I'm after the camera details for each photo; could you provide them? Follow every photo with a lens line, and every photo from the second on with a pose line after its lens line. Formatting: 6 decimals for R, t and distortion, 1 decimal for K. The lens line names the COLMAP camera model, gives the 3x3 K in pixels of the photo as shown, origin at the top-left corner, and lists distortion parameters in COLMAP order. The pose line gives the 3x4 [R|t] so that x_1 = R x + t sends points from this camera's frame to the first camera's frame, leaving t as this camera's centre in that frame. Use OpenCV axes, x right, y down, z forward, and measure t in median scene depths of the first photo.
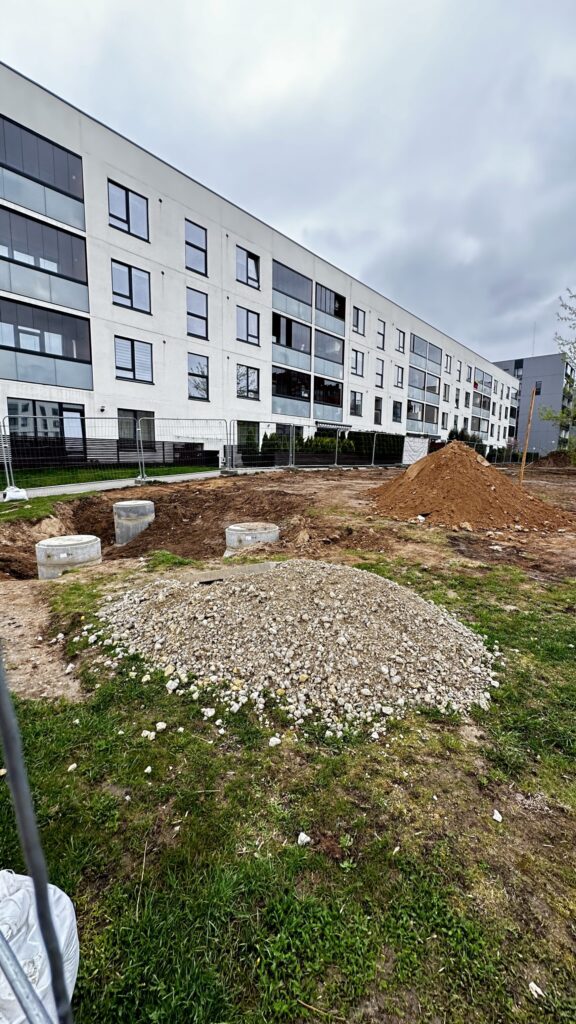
lens RADIAL K [[405.6, 0, 288.0], [0, 405.6, 512.0], [0, 0, 1]] dist [-0.000730, 0.000520]
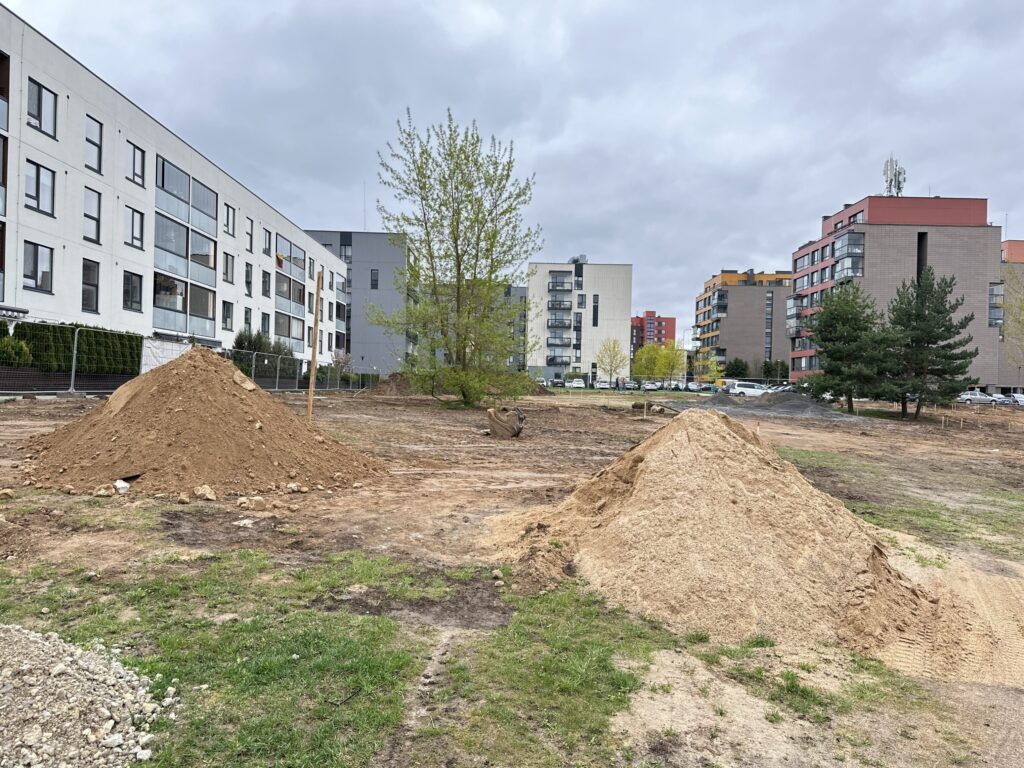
lens RADIAL K [[713.5, 0, 512.0], [0, 713.5, 388.9], [0, 0, 1]] dist [0.092423, -0.129860]
pose [[0.752204, 0.005545, 0.658907, 0.086300], [0.074565, 0.992825, -0.093479, 0.017251], [-0.654698, 0.119447, 0.746393, -0.063874]]
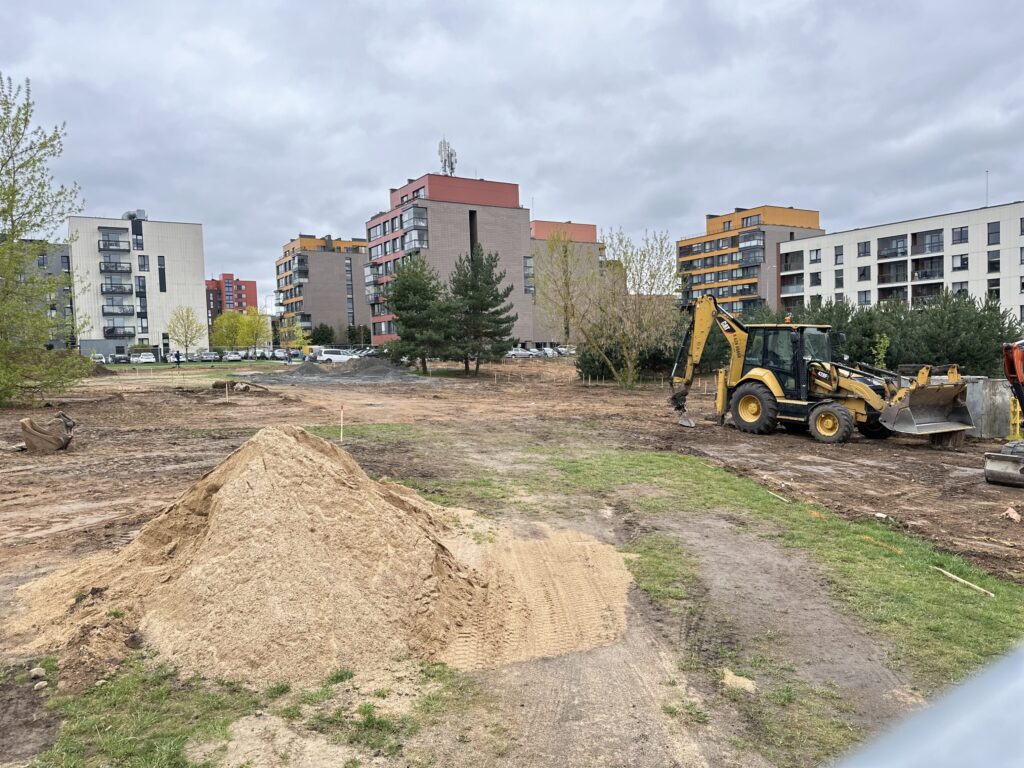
lens RADIAL K [[712.6, 0, 507.9], [0, 712.6, 388.0], [0, 0, 1]] dist [0.090026, -0.108534]
pose [[0.294379, -0.073683, 0.952844, 0.102297], [0.162117, 0.986424, 0.026194, -0.052444], [-0.941838, 0.146761, 0.302328, -0.087403]]
